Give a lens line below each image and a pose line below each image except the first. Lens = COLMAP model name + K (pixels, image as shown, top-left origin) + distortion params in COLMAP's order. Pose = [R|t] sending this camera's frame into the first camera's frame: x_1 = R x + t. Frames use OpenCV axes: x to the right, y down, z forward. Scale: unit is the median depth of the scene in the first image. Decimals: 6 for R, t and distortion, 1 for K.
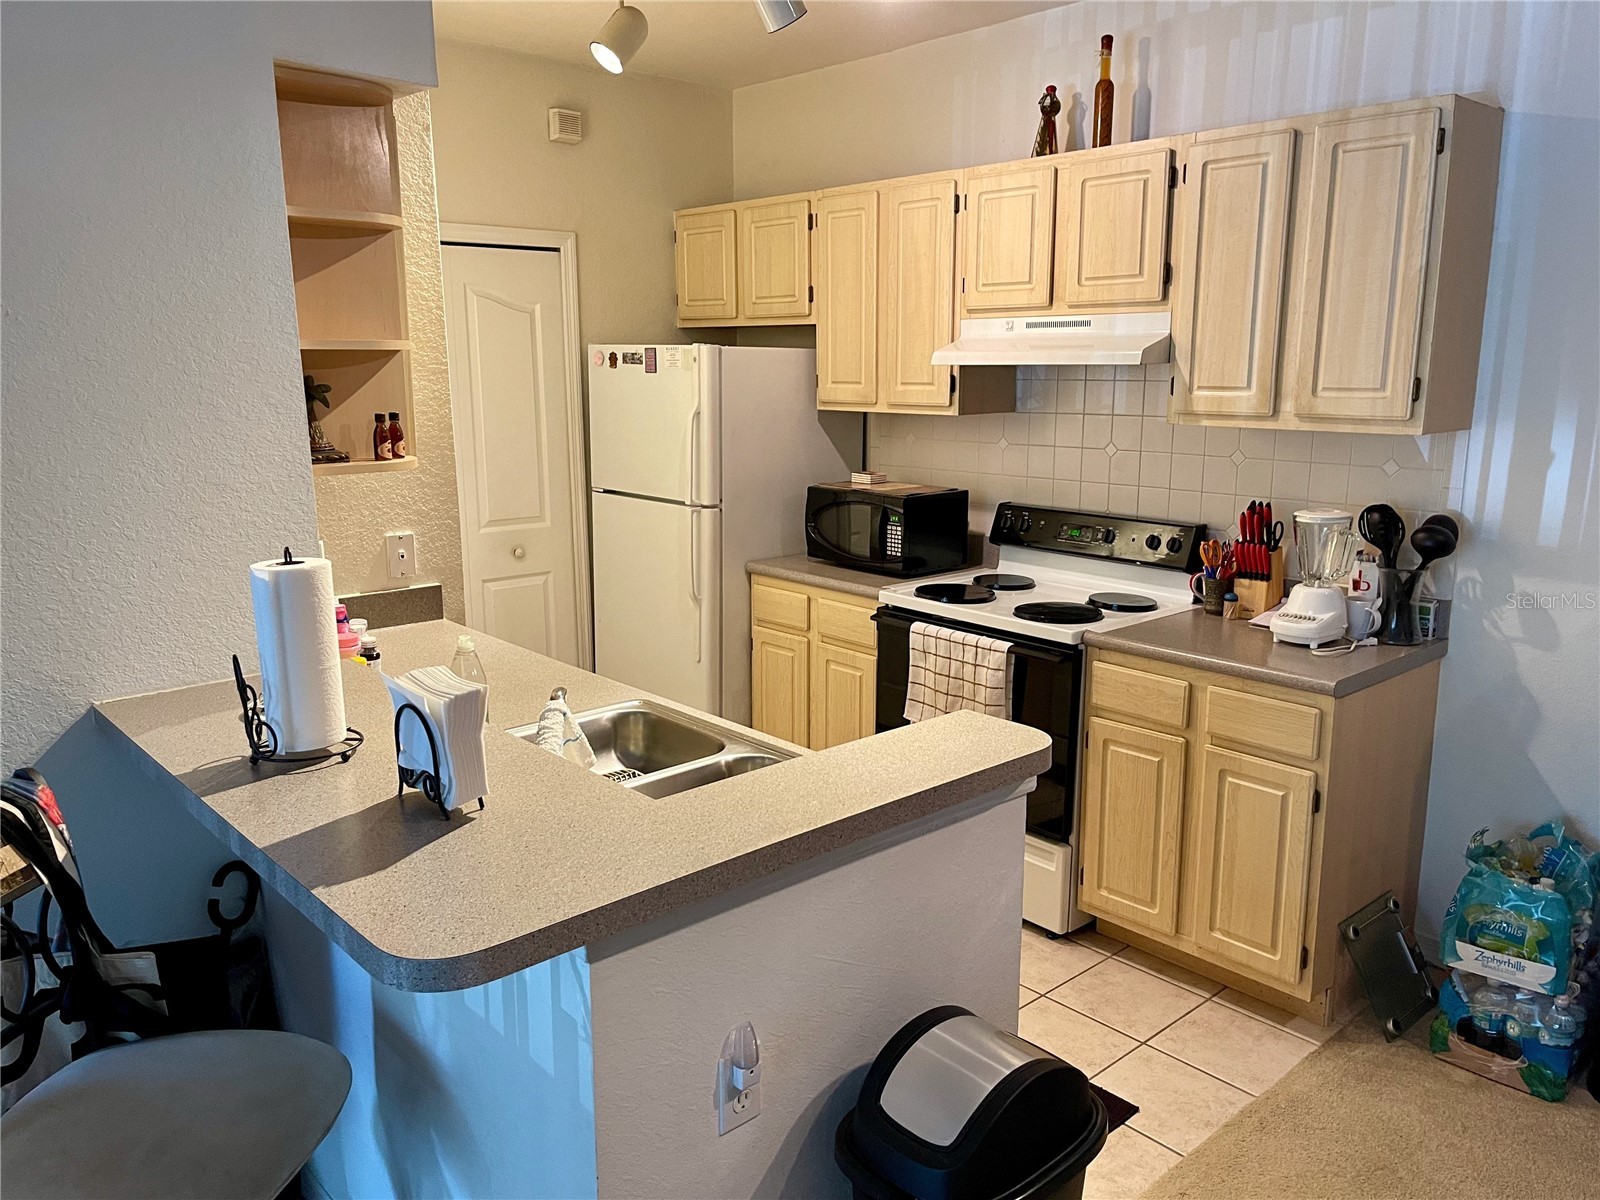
lens RADIAL K [[1202.3, 0, 808.4], [0, 1202.3, 609.0], [0, 0, 1]] dist [0.100648, -0.140090]
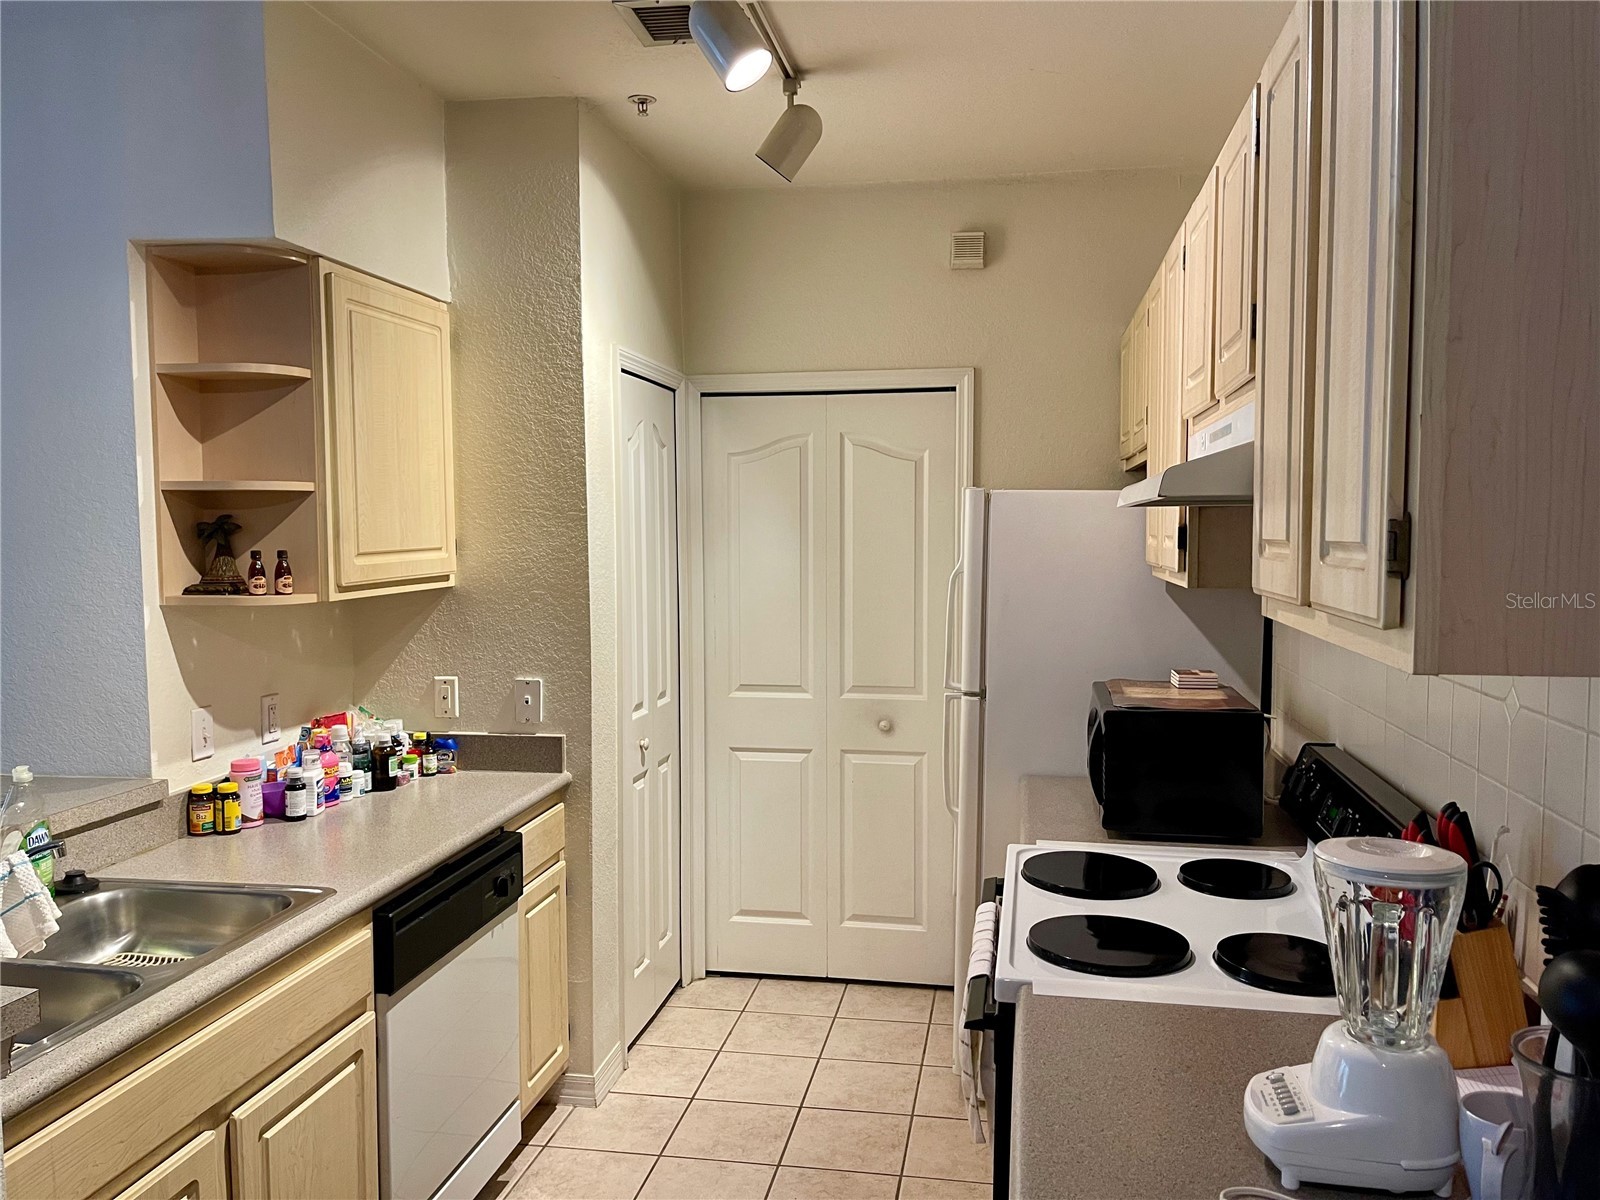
lens RADIAL K [[1202.3, 0, 808.4], [0, 1202.3, 609.0], [0, 0, 1]] dist [0.100648, -0.140090]
pose [[0.608371, 0.053407, -0.791854, 0.652432], [-0.161836, 0.985118, -0.057894, -0.110043], [0.776977, 0.163372, 0.607960, 0.637681]]
